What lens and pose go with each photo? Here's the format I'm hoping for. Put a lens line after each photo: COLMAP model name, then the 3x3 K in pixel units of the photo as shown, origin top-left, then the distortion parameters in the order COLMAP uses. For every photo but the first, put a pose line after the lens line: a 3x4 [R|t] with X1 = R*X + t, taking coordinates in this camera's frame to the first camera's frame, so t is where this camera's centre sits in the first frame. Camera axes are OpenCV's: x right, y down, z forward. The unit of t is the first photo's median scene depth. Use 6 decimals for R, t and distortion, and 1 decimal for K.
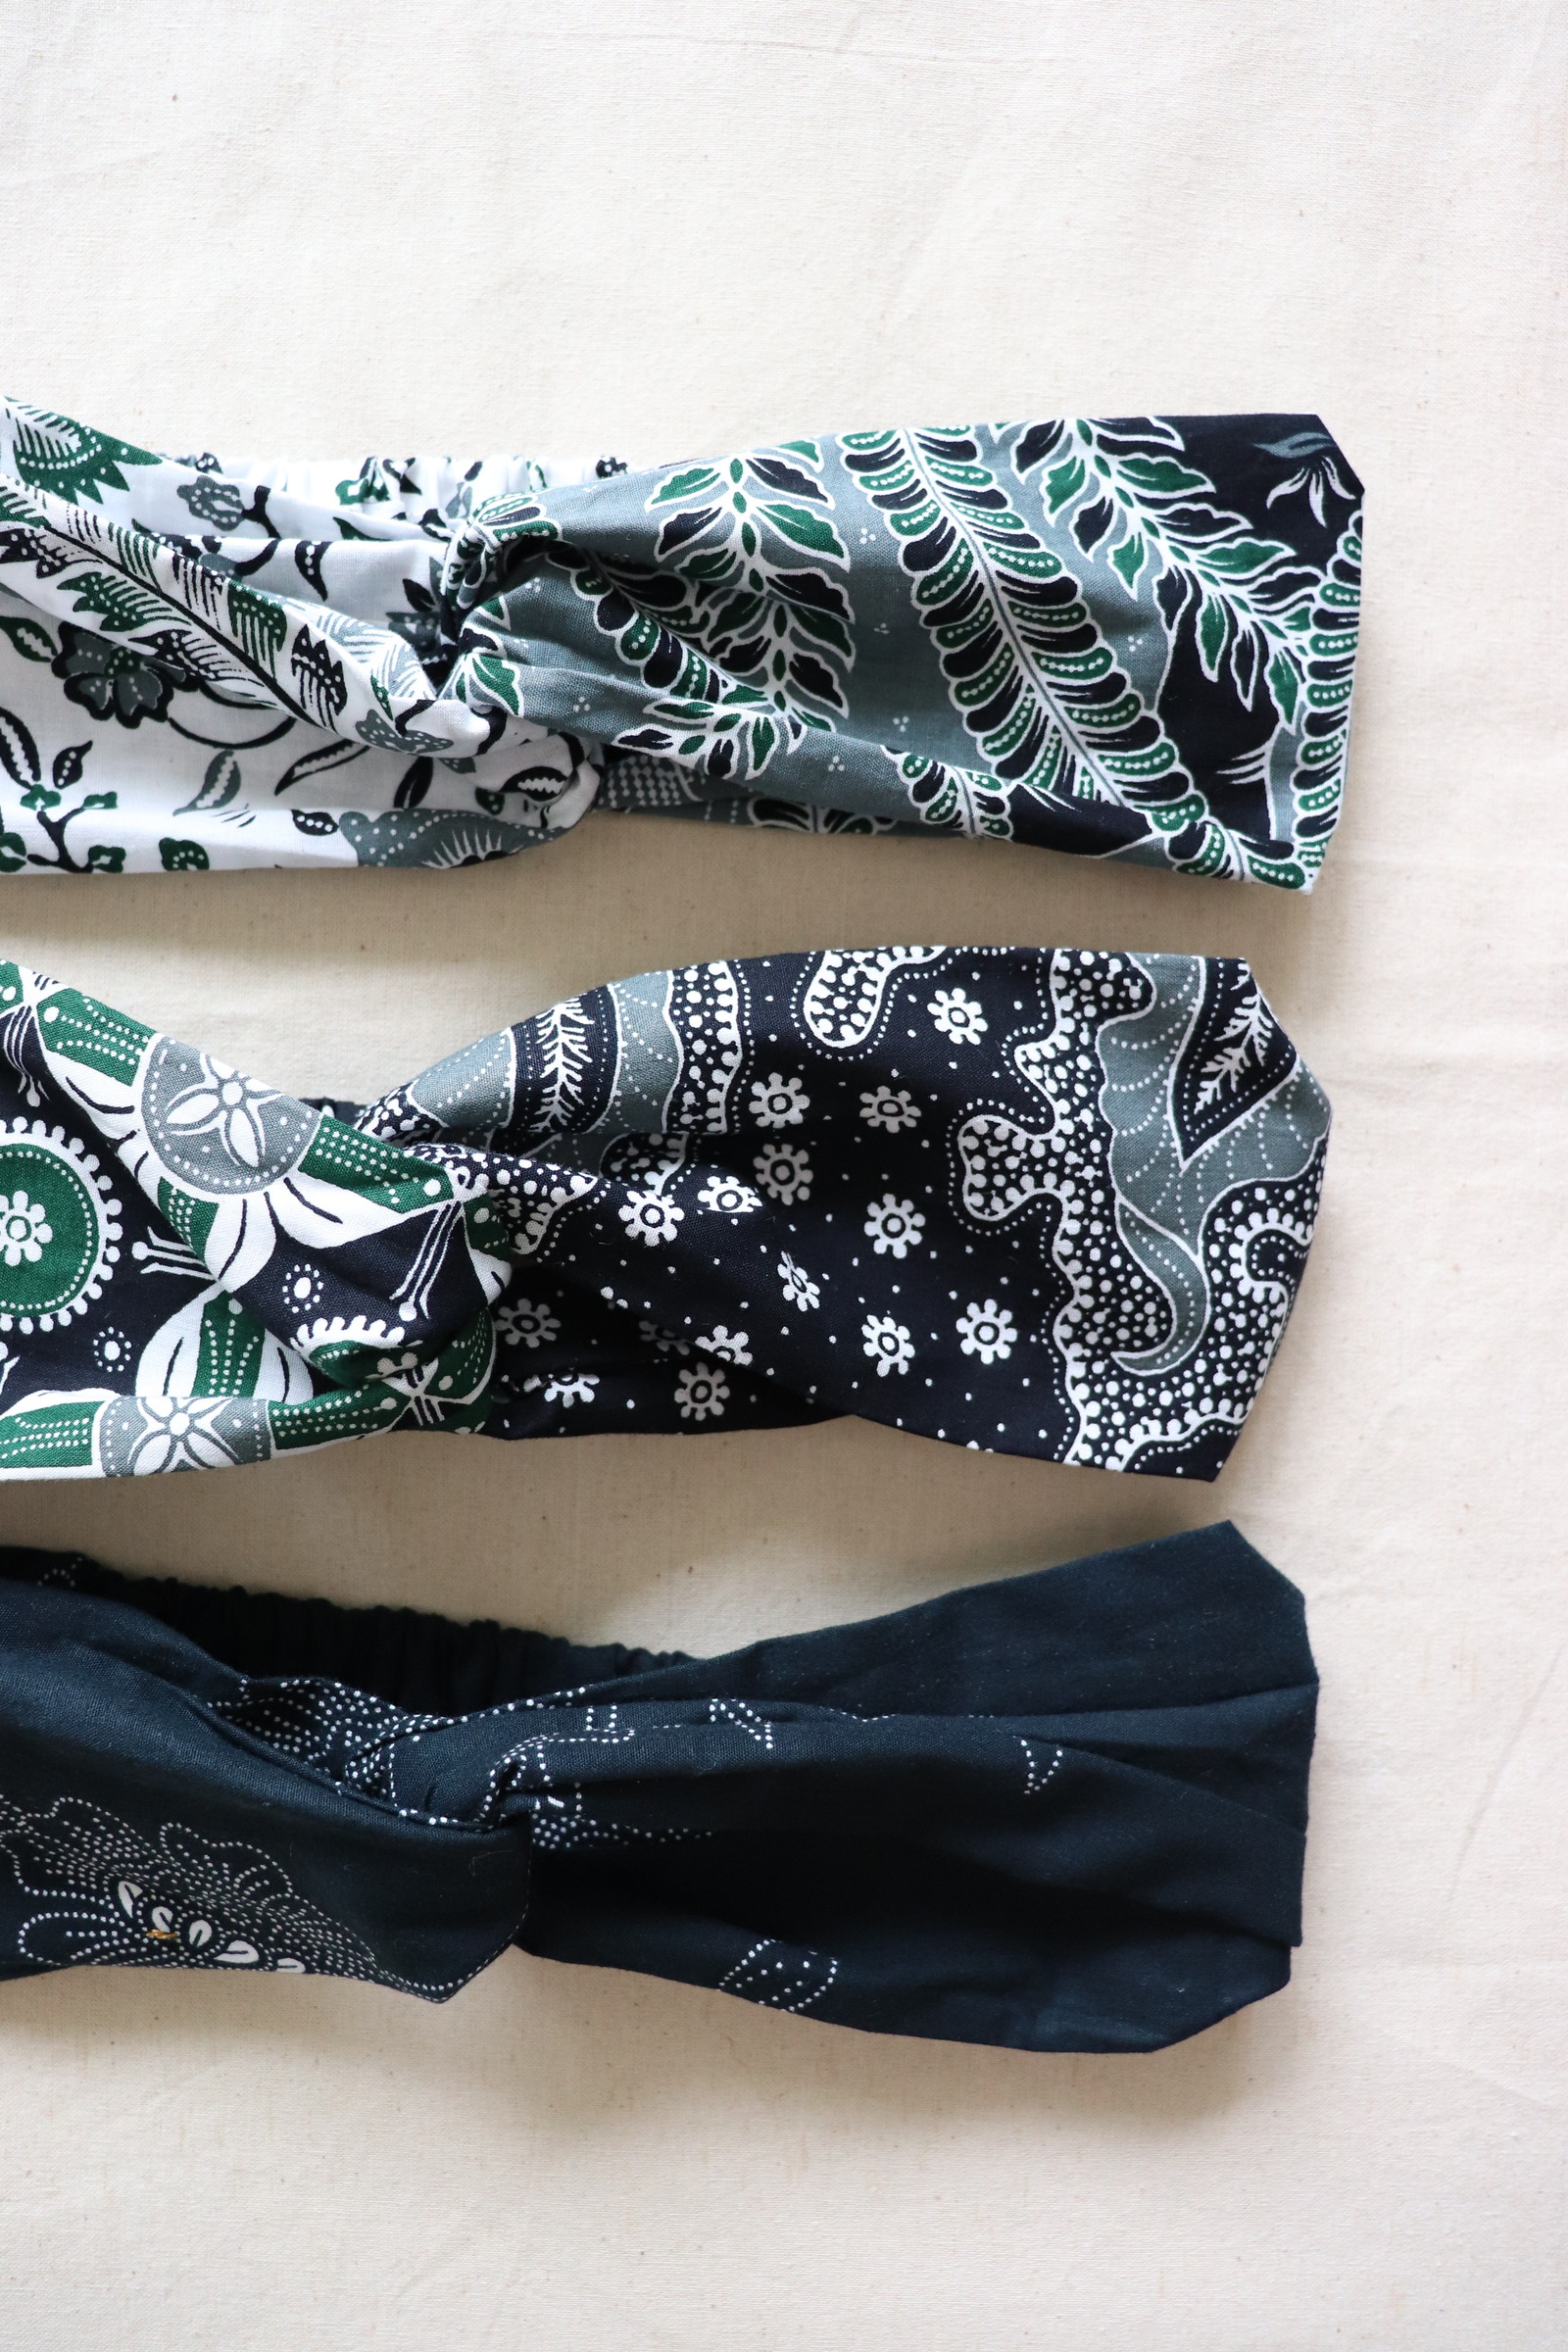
lens RADIAL K [[1902.1, 0, 771.6], [0, 1902.1, 1167.4], [0, 0, 1]] dist [-0.195258, 0.153318]
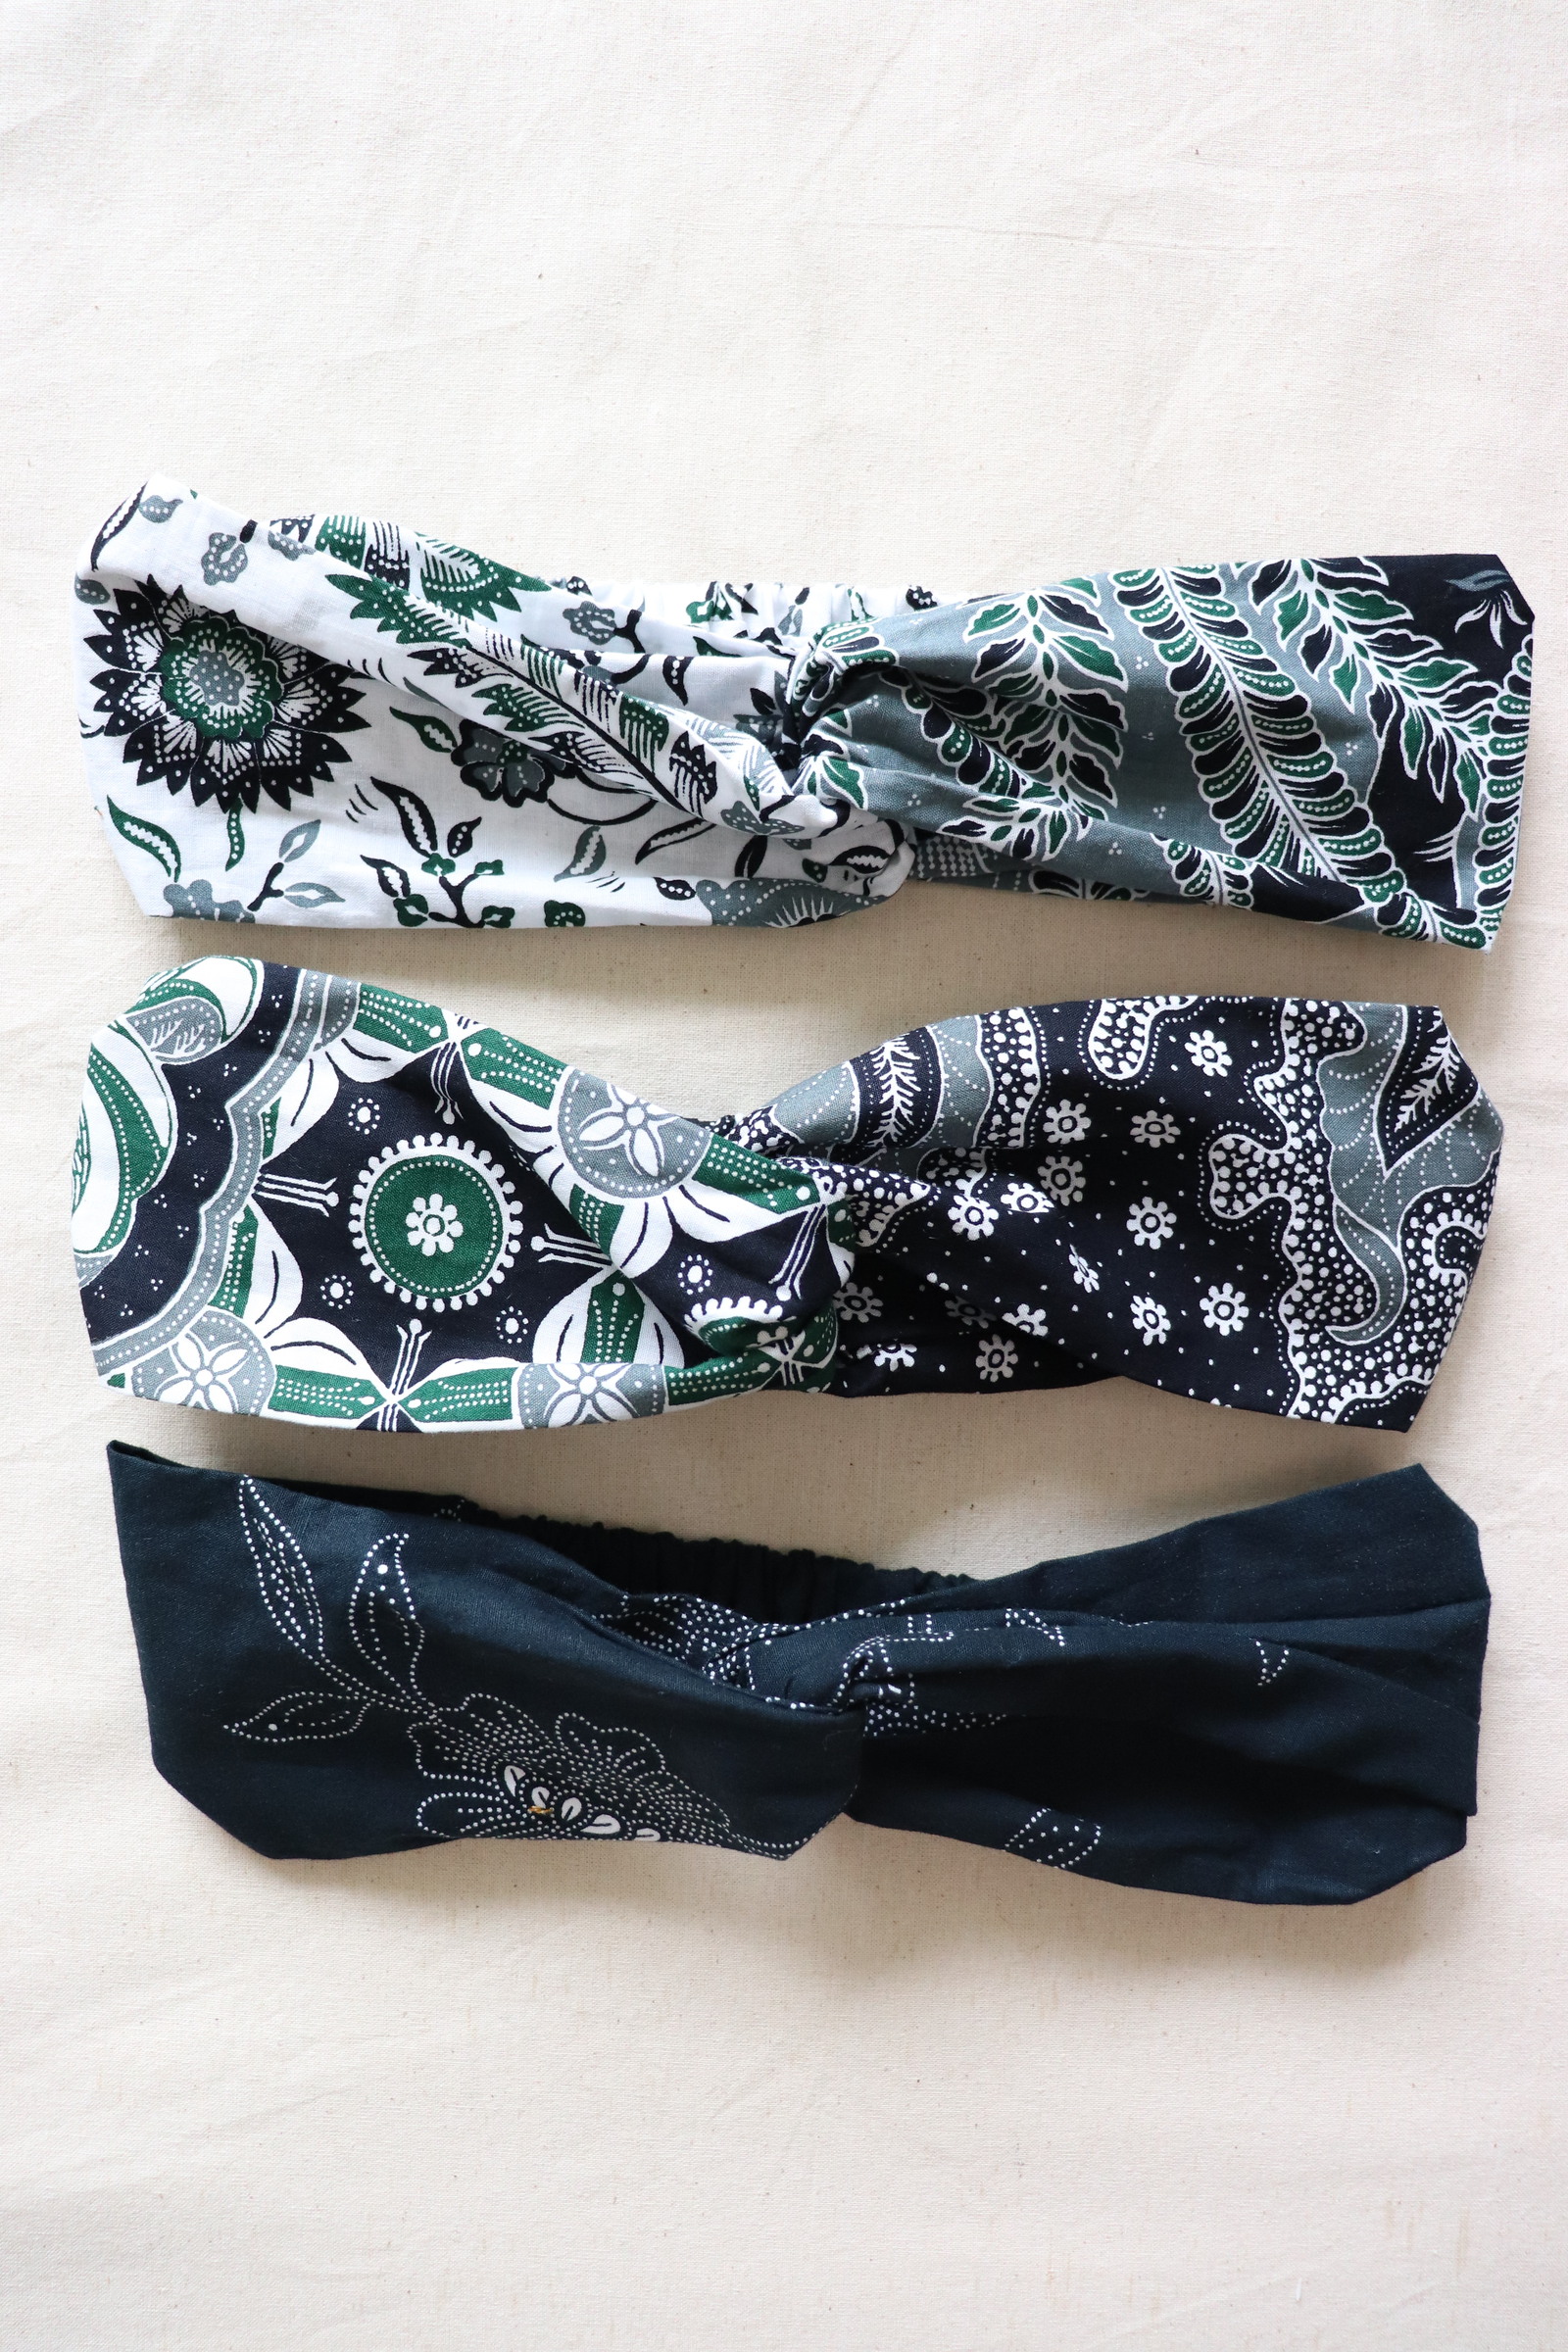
lens RADIAL K [[1902.1, 0, 771.6], [0, 1902.1, 1167.4], [0, 0, 1]] dist [-0.195258, 0.153318]
pose [[0.999808, 0.002053, -0.019492, -0.161459], [-0.001868, 0.999953, 0.009486, -0.016604], [0.019511, -0.009448, 0.999765, -0.227980]]
